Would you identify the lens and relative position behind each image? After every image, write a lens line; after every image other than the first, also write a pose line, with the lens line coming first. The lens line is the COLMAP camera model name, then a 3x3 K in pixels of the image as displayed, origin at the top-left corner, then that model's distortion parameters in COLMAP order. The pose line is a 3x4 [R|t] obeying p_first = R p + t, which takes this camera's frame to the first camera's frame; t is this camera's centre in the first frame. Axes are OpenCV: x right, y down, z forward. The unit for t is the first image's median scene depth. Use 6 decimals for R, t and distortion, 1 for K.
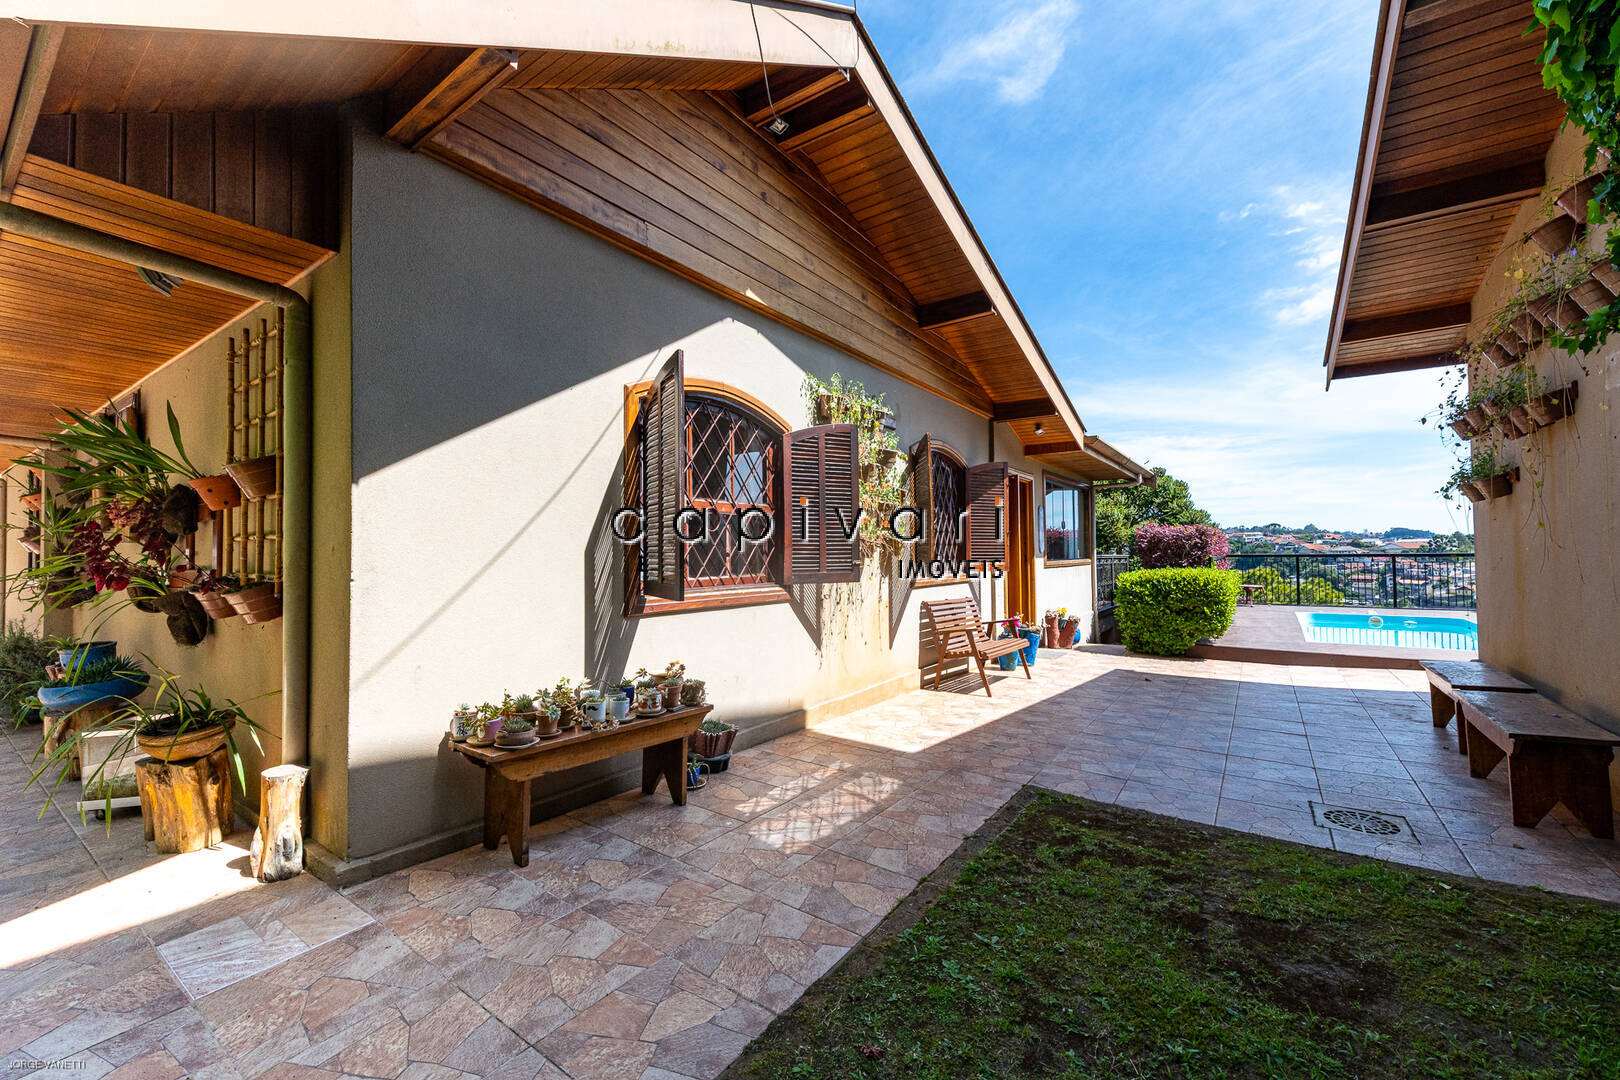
lens RADIAL K [[655.0, 0, 818.3], [0, 655.0, 544.4], [0, 0, 1]] dist [0.015744, 0.000161]
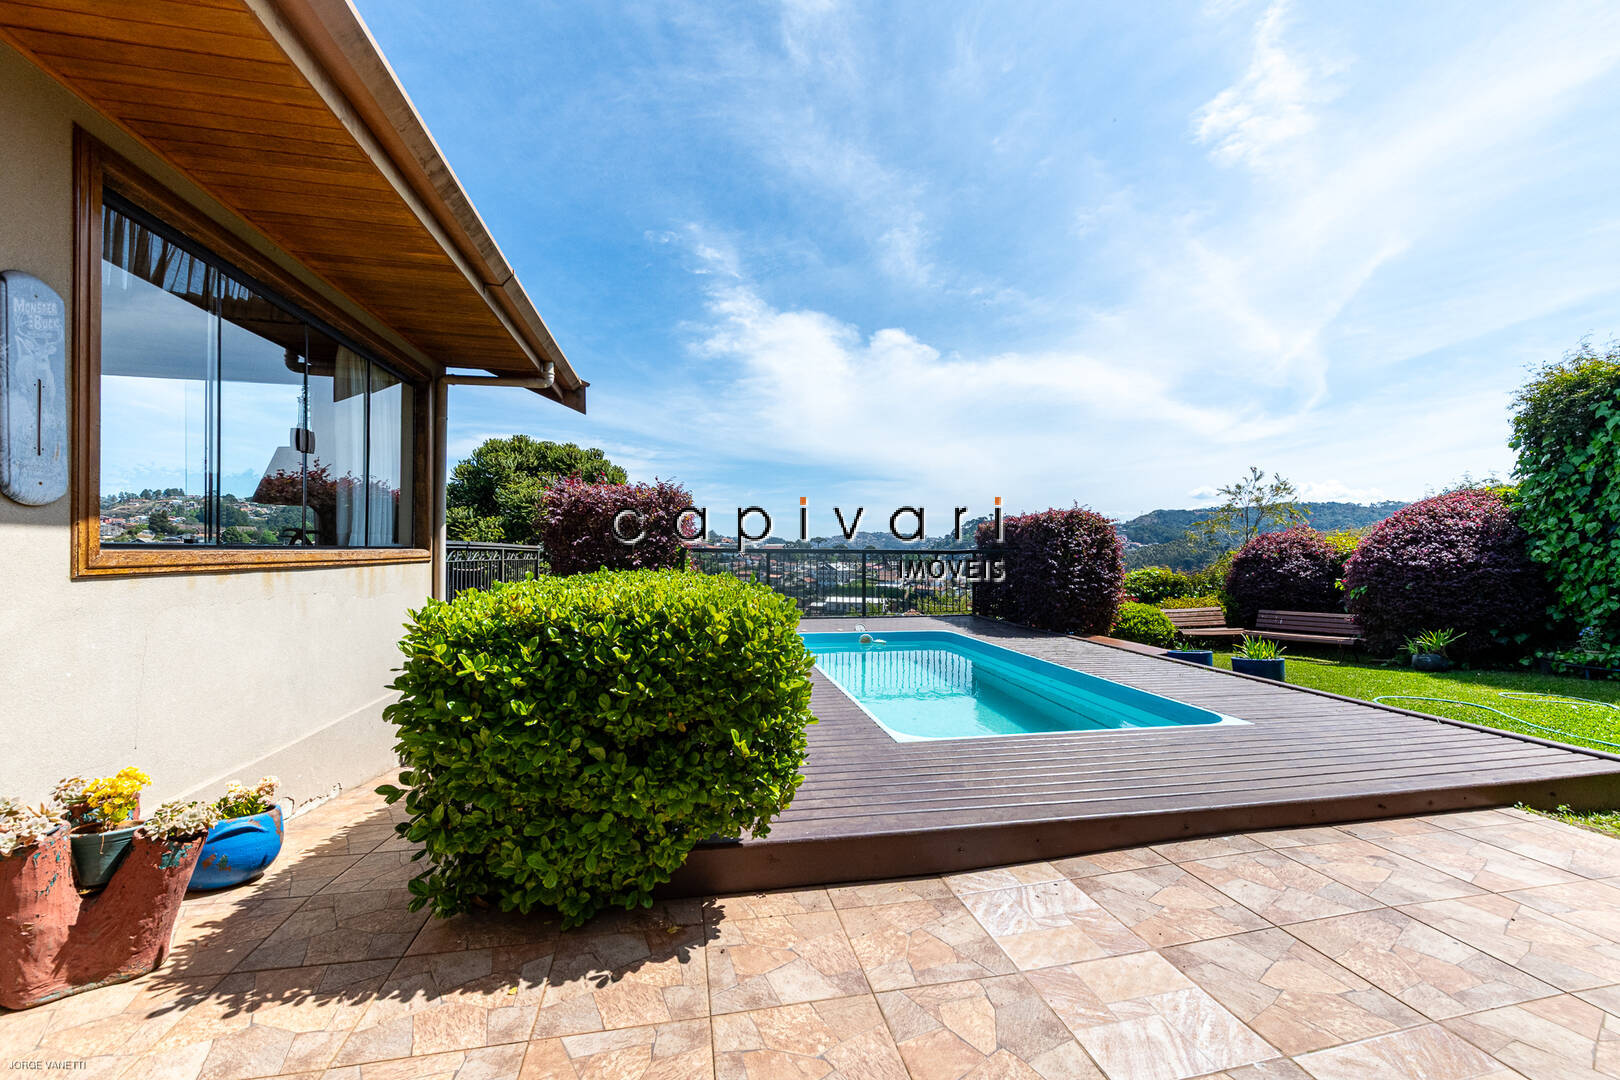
lens RADIAL K [[655.0, 0, 825.3], [0, 655.0, 553.9], [0, 0, 1]] dist [0.015744, 0.000161]
pose [[0.685968, 0.013593, 0.727505, 0.392556], [-0.026745, 0.999621, 0.006541, 0.022742], [-0.727140, -0.023944, 0.686071, 0.739137]]
